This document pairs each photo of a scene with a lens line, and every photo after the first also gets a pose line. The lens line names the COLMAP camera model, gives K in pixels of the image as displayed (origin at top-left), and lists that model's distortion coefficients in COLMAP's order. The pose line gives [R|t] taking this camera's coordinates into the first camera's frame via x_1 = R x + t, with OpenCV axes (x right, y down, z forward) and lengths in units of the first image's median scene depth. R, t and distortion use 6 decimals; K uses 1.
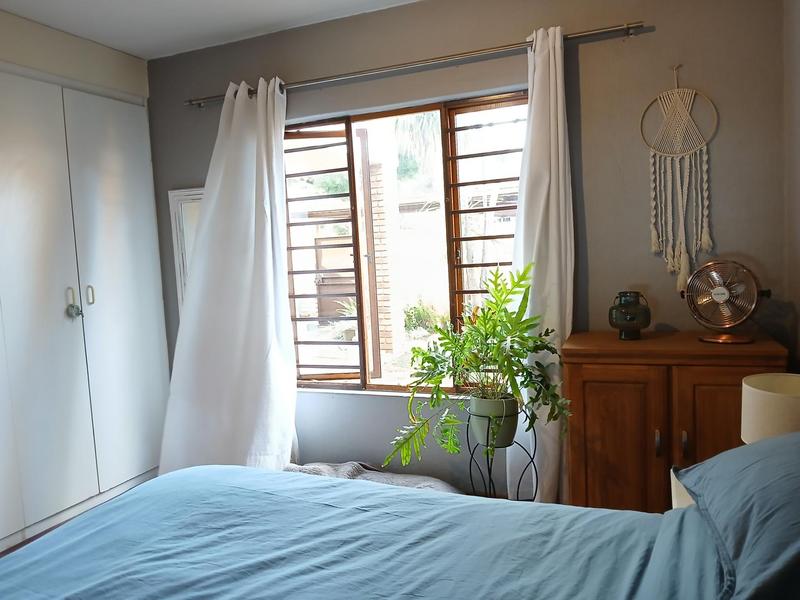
lens RADIAL K [[639.2, 0, 400.0], [0, 639.2, 300.0], [0, 0, 1]] dist [-0.005218, -0.005631]
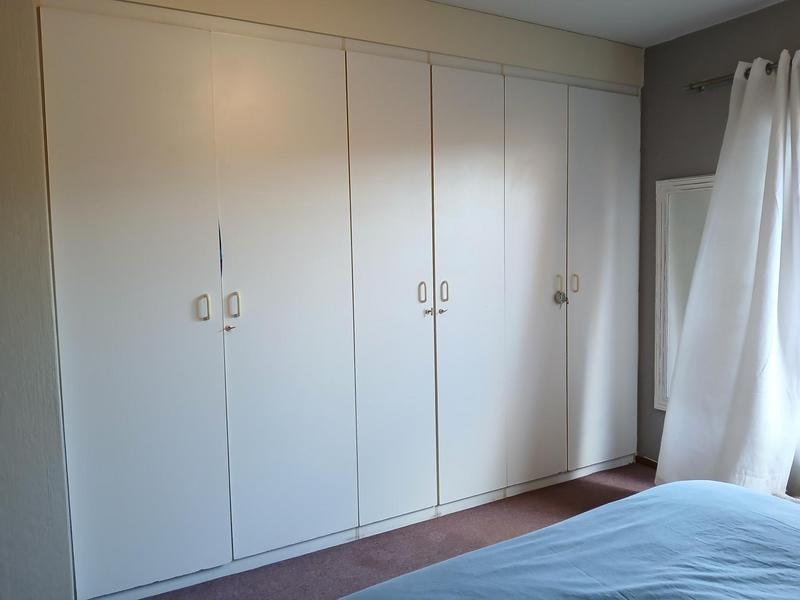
lens RADIAL K [[639.2, 0, 400.0], [0, 639.2, 300.0], [0, 0, 1]] dist [-0.005218, -0.005631]
pose [[0.800692, 0.085884, -0.592888, -0.103350], [-0.073035, 0.996282, 0.045685, -0.008360], [0.594608, 0.006722, 0.803988, -0.015928]]
